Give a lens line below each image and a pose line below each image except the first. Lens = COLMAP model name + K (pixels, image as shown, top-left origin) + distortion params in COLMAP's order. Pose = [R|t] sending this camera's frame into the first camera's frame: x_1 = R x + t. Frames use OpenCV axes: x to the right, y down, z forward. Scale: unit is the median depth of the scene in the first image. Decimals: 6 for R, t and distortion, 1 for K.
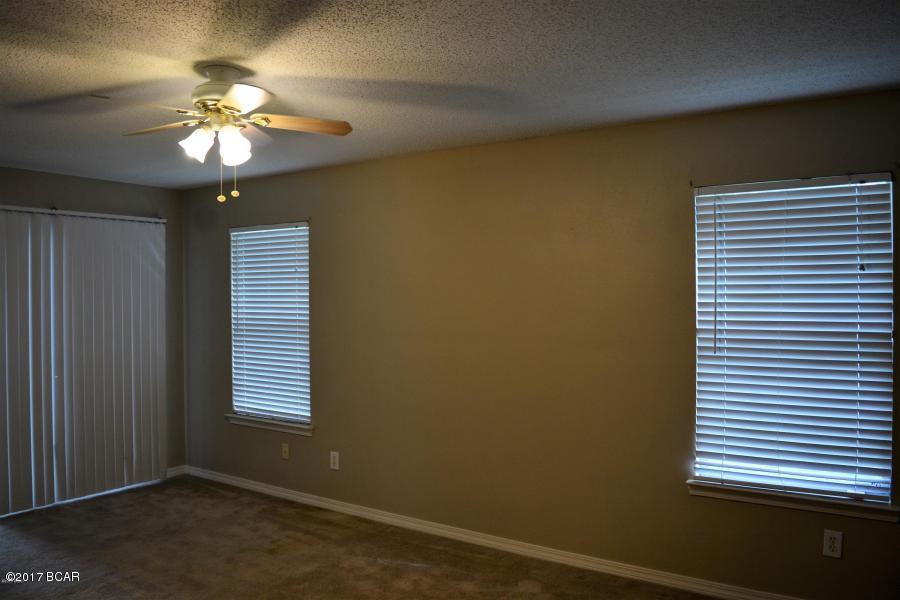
lens RADIAL K [[714.5, 0, 453.7], [0, 714.5, 300.6], [0, 0, 1]] dist [-0.082971, 0.016682]
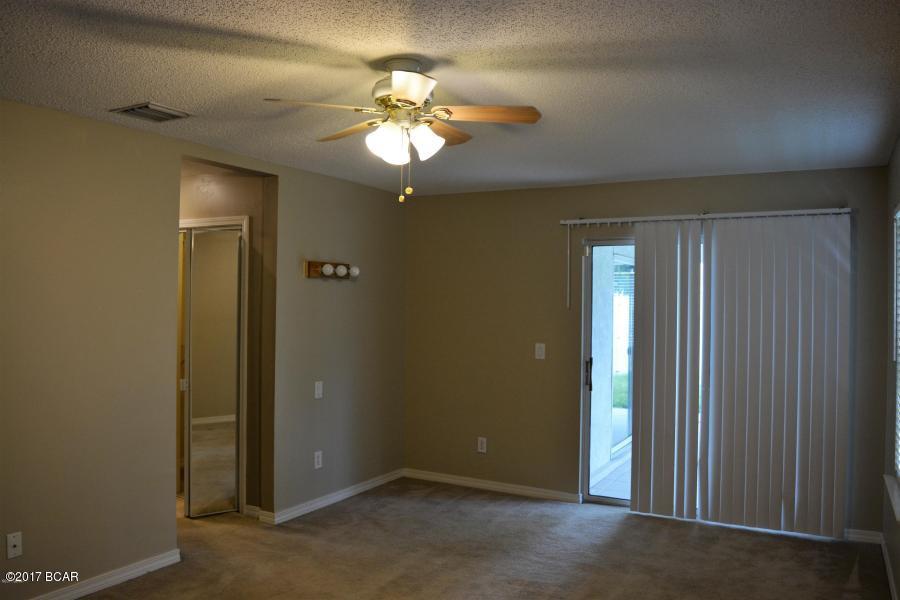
lens RADIAL K [[714.5, 0, 452.5], [0, 714.5, 301.7], [0, 0, 1]] dist [-0.082971, 0.016682]
pose [[0.087273, 0.000441, -0.996184, 0.342037], [-0.018049, 0.999836, -0.001139, -0.002696], [0.996021, 0.018080, 0.087267, 0.536342]]
